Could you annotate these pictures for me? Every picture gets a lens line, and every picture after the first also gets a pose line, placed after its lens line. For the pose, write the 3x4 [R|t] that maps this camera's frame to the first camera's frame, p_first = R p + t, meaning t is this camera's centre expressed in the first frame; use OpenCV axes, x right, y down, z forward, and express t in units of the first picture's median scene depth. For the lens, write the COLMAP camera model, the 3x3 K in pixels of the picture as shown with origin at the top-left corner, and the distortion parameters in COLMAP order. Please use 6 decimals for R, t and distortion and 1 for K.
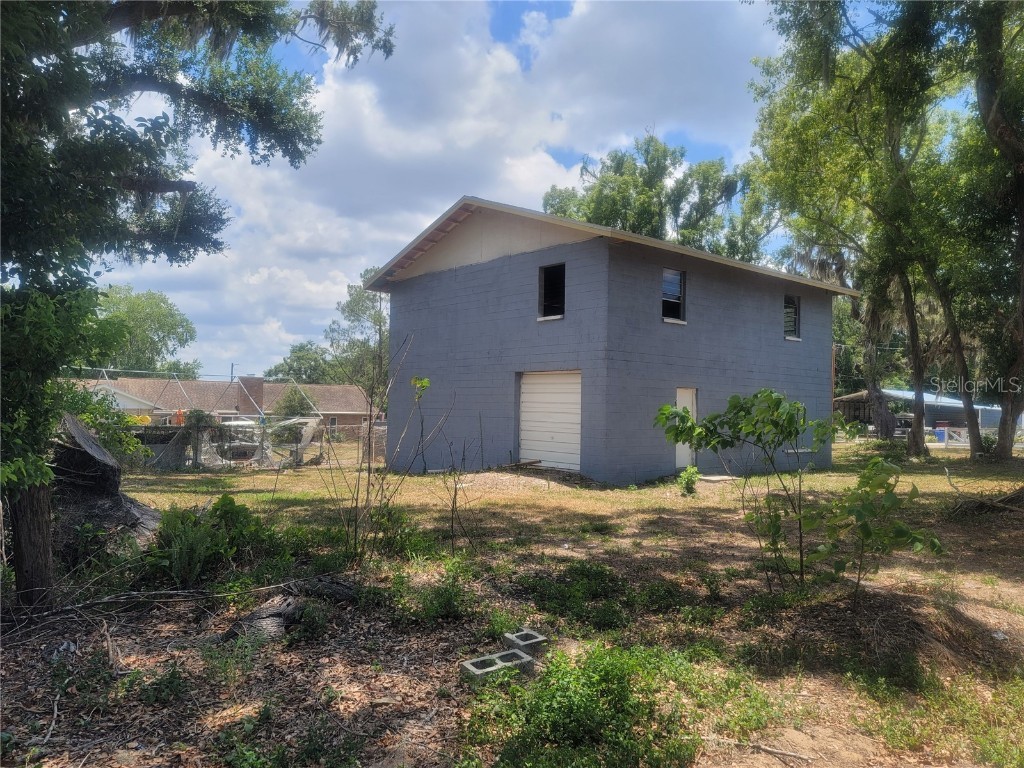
lens RADIAL K [[762.2, 0, 516.8], [0, 762.2, 388.8], [0, 0, 1]] dist [0.020797, -0.009448]
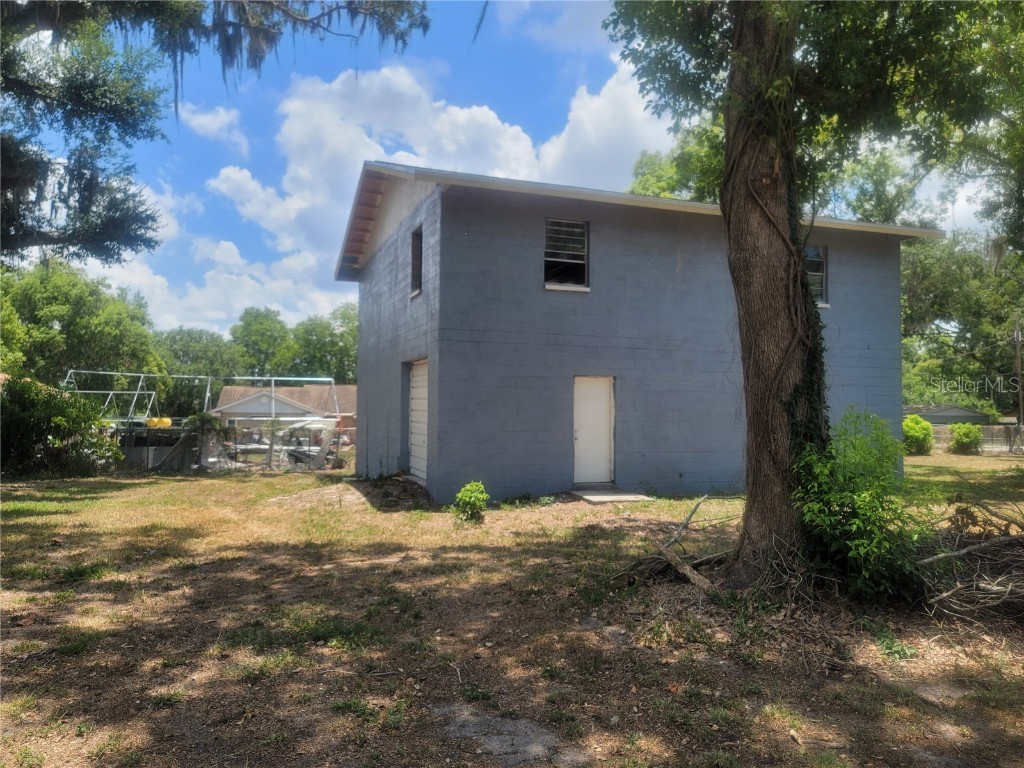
lens RADIAL K [[762.2, 0, 510.5], [0, 762.2, 380.5], [0, 0, 1]] dist [0.020797, -0.009448]
pose [[0.936355, -0.025330, -0.350139, 0.386557], [0.020701, 0.999642, -0.016957, 0.013375], [0.350444, 0.008629, 0.936544, 0.255929]]
